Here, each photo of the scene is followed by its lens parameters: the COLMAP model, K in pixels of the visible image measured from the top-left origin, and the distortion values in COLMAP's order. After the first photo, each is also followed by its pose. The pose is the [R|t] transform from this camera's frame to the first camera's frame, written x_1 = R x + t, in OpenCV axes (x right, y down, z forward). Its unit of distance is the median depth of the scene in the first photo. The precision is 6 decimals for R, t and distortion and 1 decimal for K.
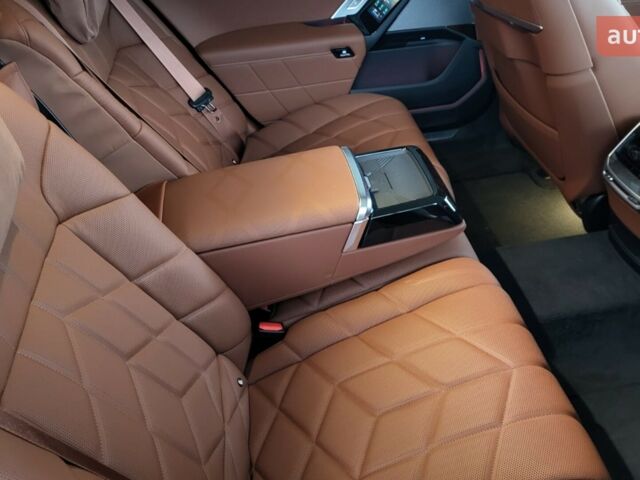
lens RADIAL K [[667.2, 0, 320.0], [0, 667.2, 240.0], [0, 0, 1]] dist [0.059410, 0.014778]
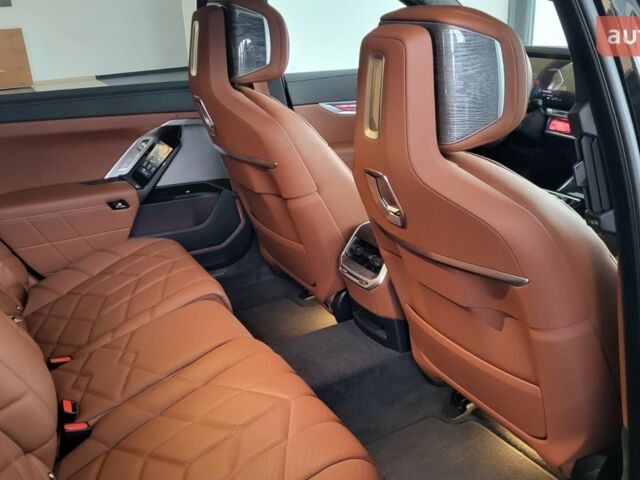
lens RADIAL K [[653.8, 0, 320.0], [0, 653.8, 240.0], [0, 0, 1]] dist [0.068272, -0.010210]
pose [[0.938238, -0.079126, 0.336820, -0.026559], [0.165812, 0.957254, -0.237004, 0.102119], [-0.303669, 0.278215, 0.911253, -0.110779]]
